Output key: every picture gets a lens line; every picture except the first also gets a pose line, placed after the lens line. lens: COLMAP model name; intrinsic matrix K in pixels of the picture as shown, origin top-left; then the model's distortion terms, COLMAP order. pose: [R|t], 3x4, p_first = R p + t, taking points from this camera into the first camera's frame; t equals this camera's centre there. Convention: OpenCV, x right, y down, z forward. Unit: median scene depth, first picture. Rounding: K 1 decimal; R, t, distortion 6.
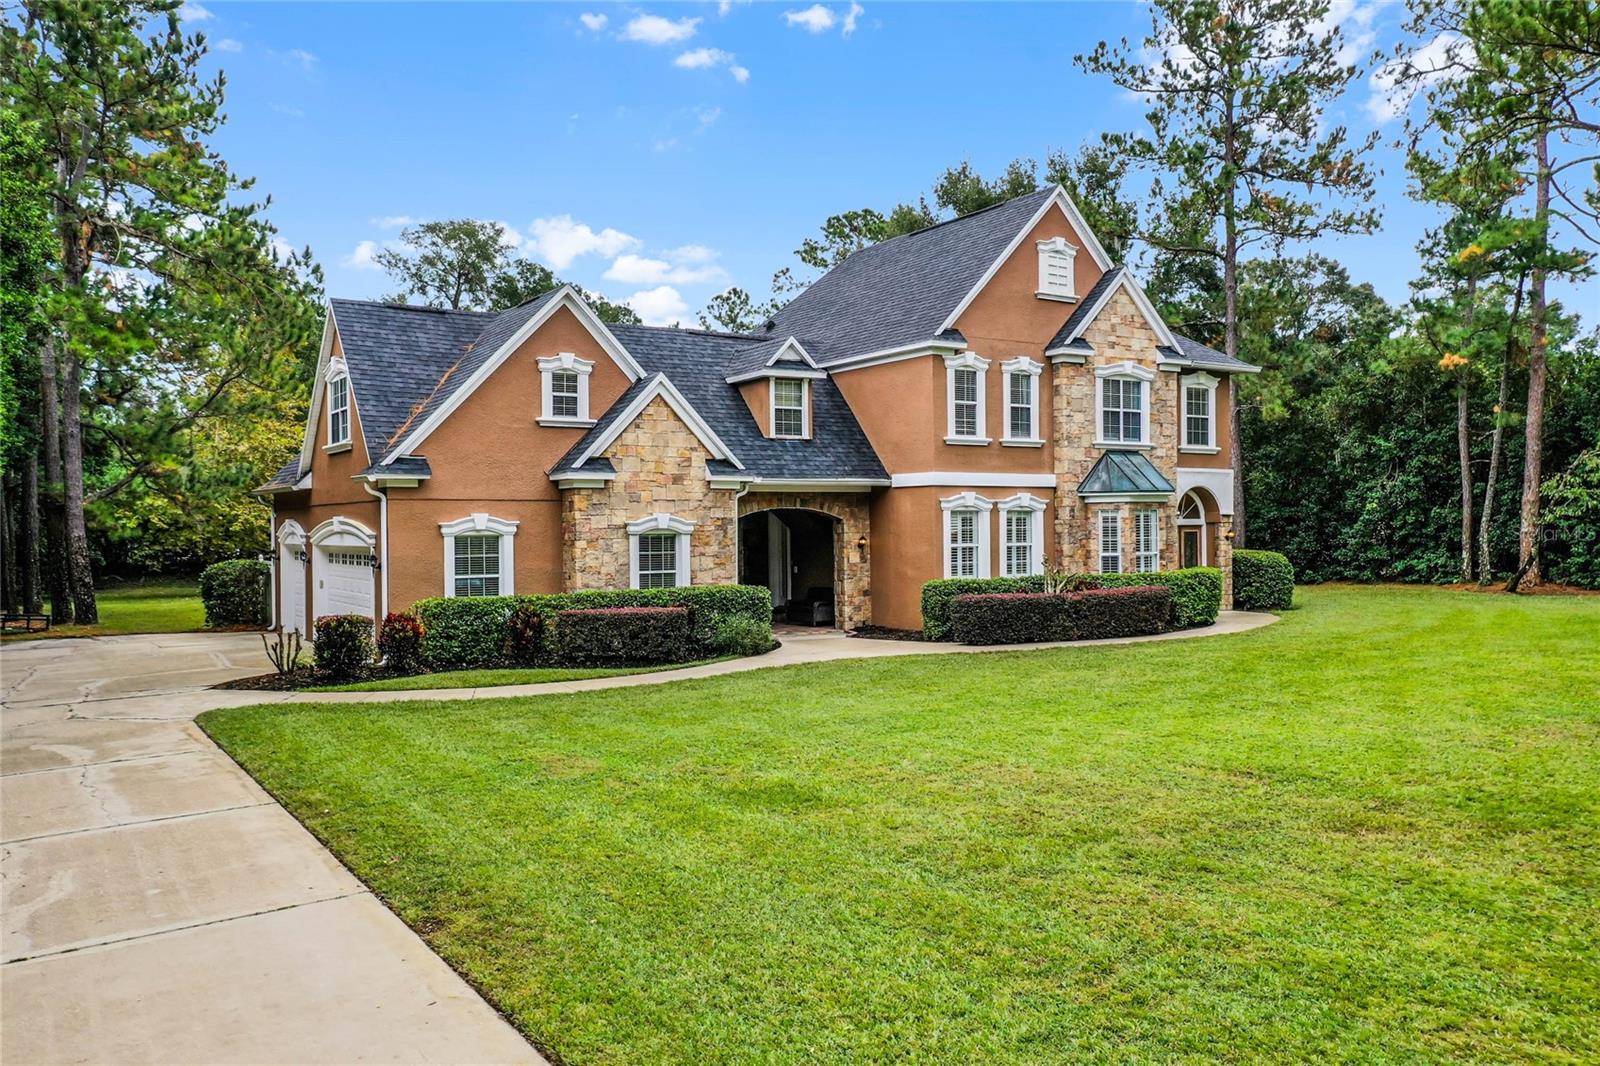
lens RADIAL K [[1264.2, 0, 794.7], [0, 1264.2, 520.5], [0, 0, 1]] dist [0.013626, -0.005355]
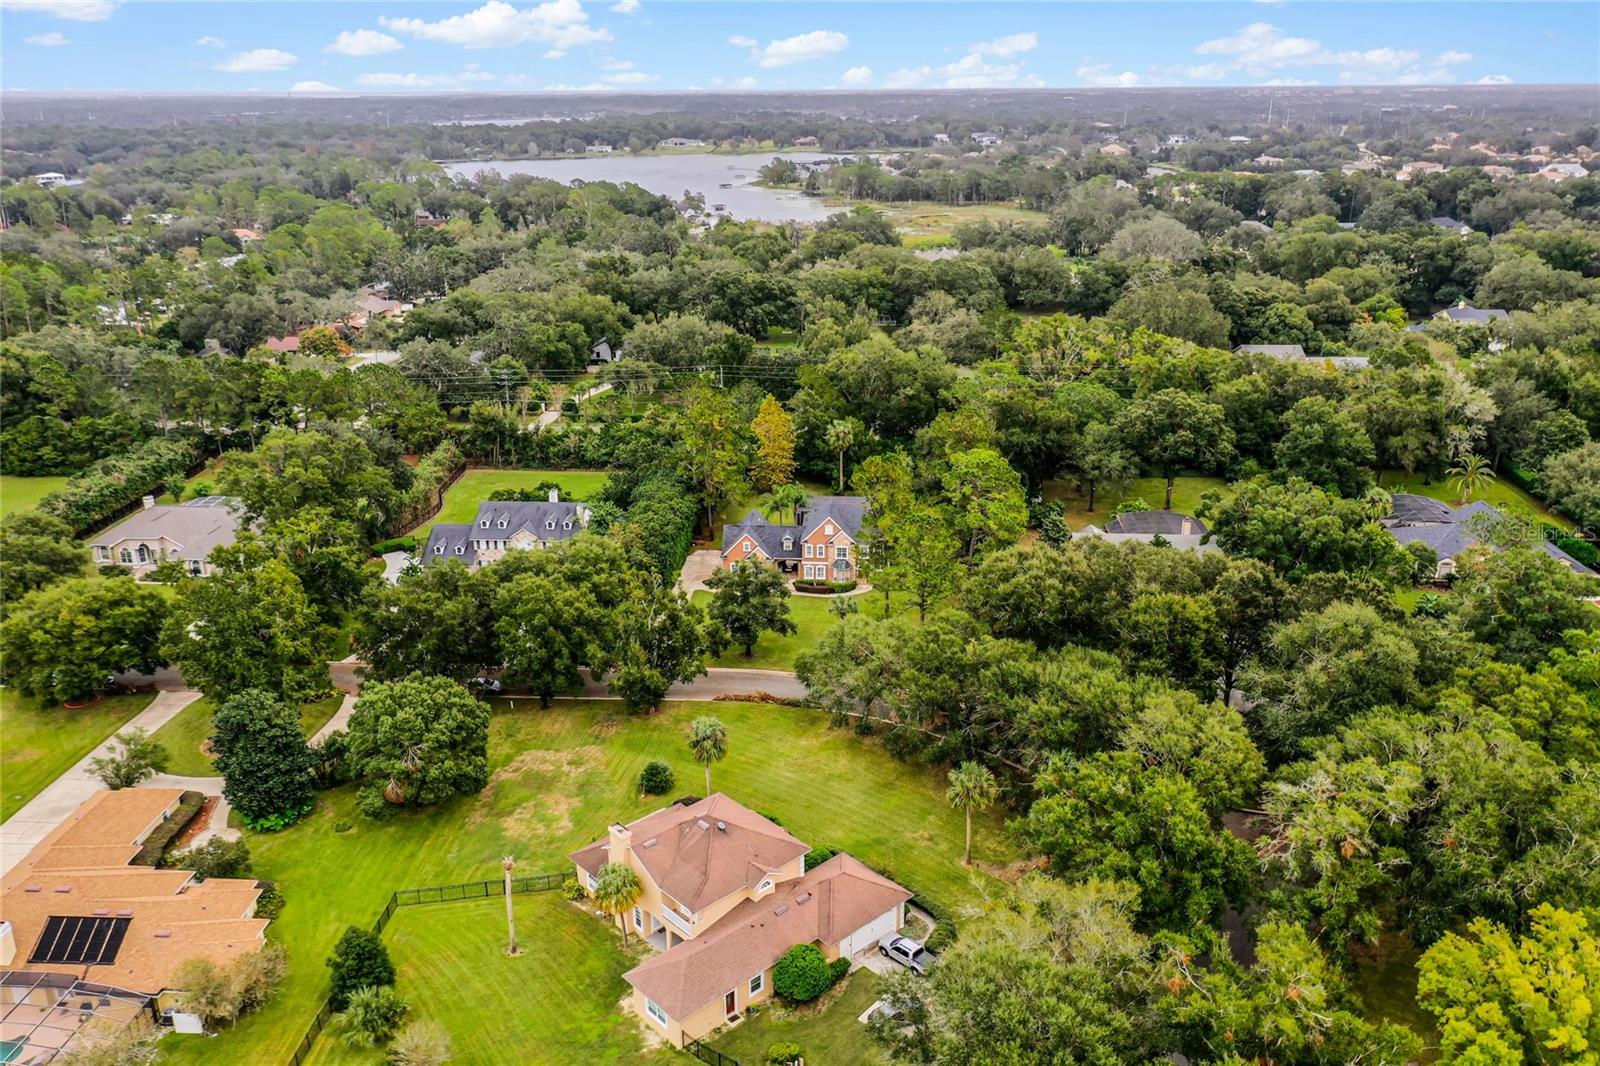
lens RADIAL K [[1264.2, 0, 808.1], [0, 1264.2, 527.8], [0, 0, 1]] dist [0.013626, -0.005355]
pose [[0.807003, 0.197505, -0.556541, 3.497297], [-0.003303, 0.943910, 0.330186, -2.210429], [0.590538, -0.264623, 0.762391, -3.638909]]
